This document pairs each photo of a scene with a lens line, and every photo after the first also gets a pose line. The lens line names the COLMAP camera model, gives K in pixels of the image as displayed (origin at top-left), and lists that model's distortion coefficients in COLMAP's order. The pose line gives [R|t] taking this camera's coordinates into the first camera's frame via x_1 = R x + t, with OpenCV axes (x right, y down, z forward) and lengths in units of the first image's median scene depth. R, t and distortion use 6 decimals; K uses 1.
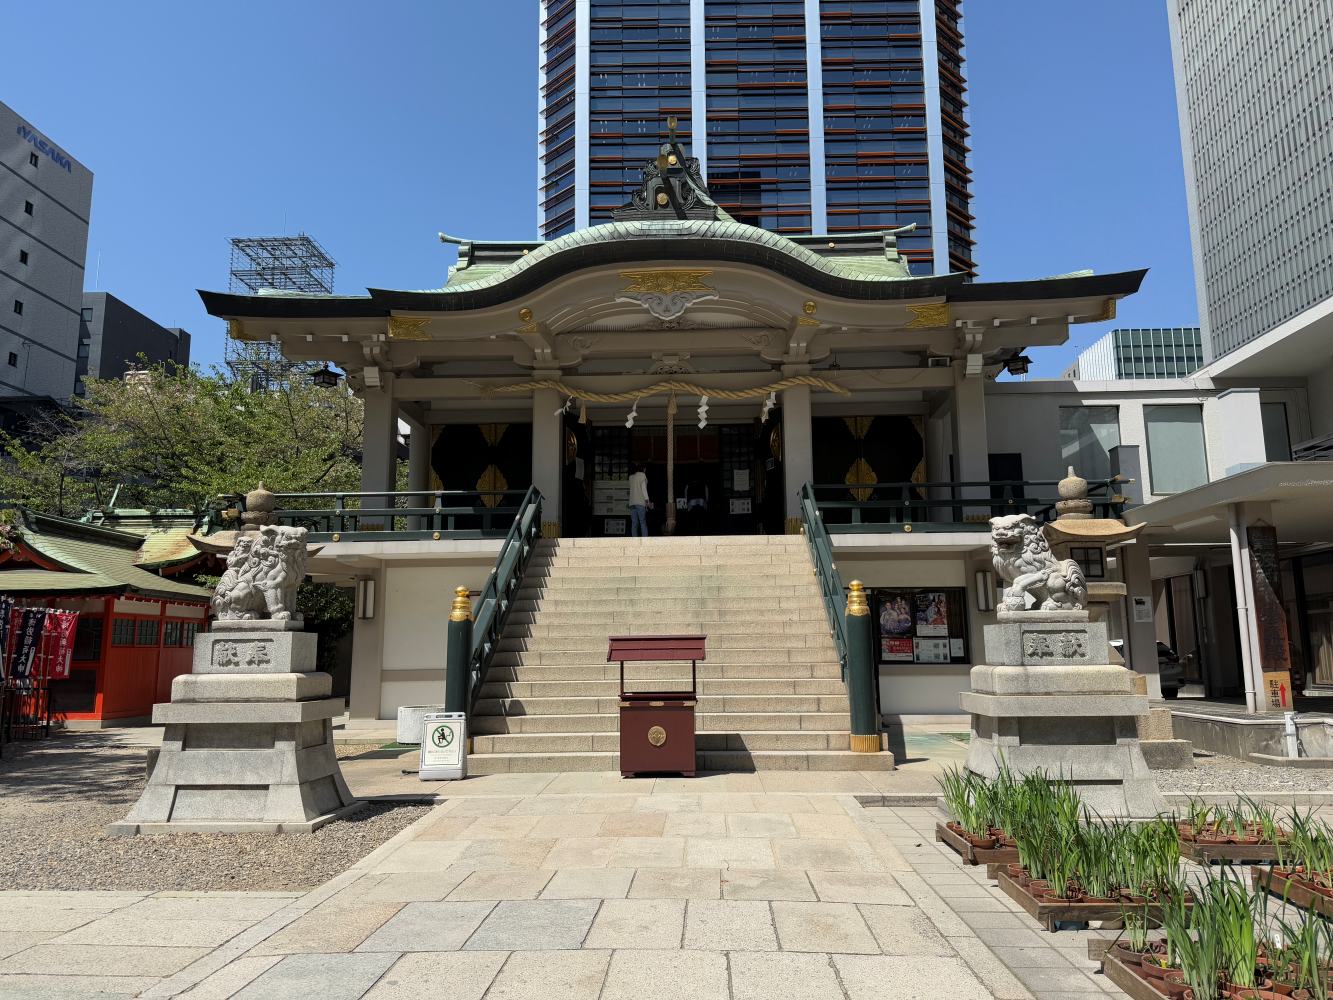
lens RADIAL K [[902.3, 0, 674.2], [0, 902.3, 499.6], [0, 0, 1]] dist [0.140432, -0.222743]
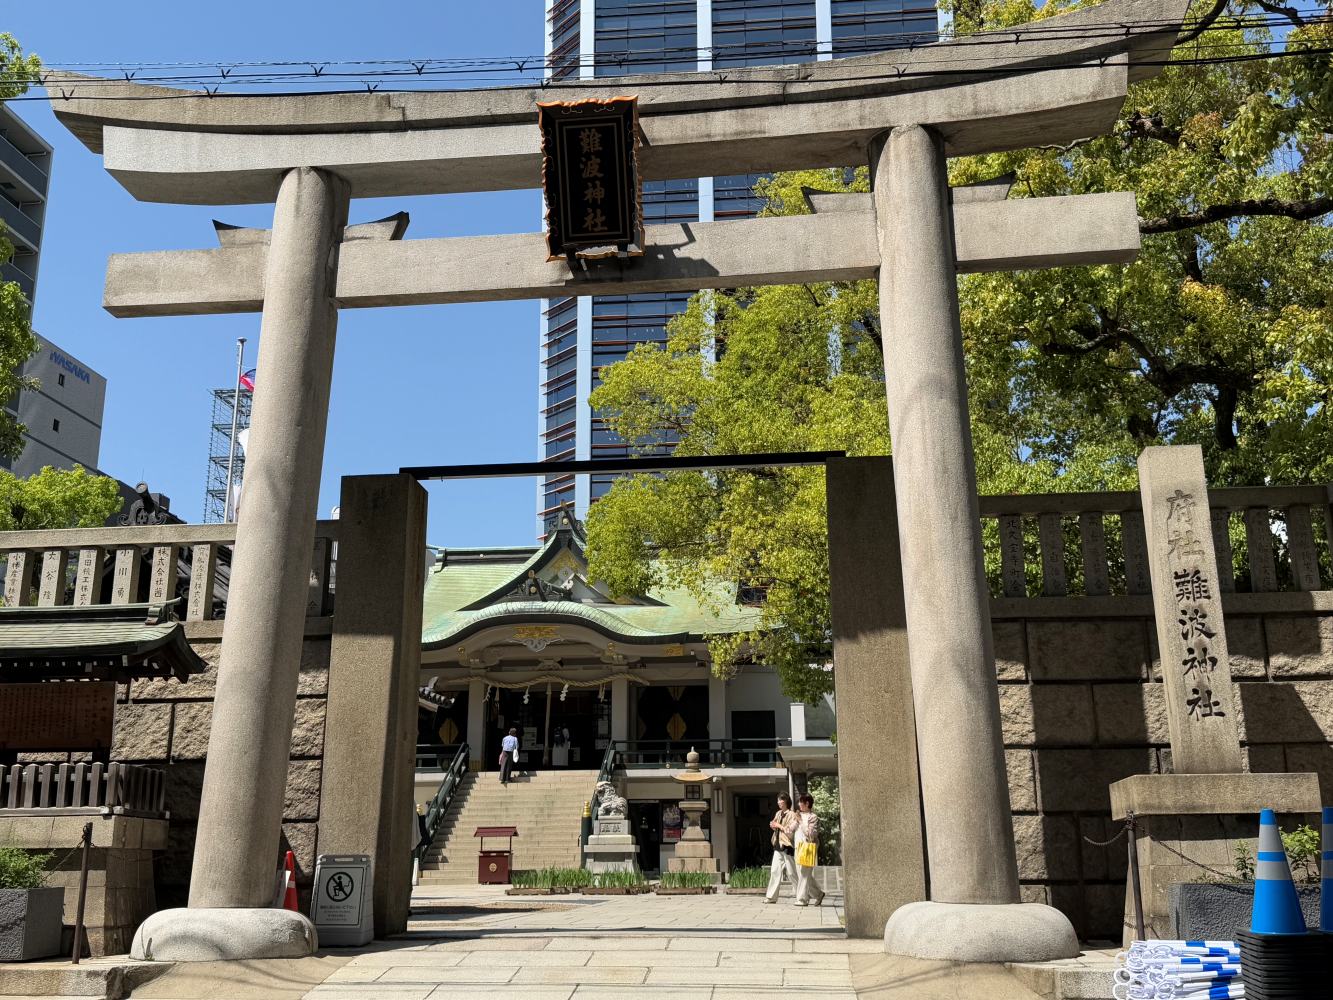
lens RADIAL K [[1265.2, 0, 659.6], [0, 1265.2, 502.9], [0, 0, 1]] dist [0.188690, -0.406630]
pose [[0.996534, -0.015141, -0.081796, 0.452379], [0.006411, 0.994350, -0.105958, -0.219339], [0.082939, 0.105067, 0.991001, -1.562892]]
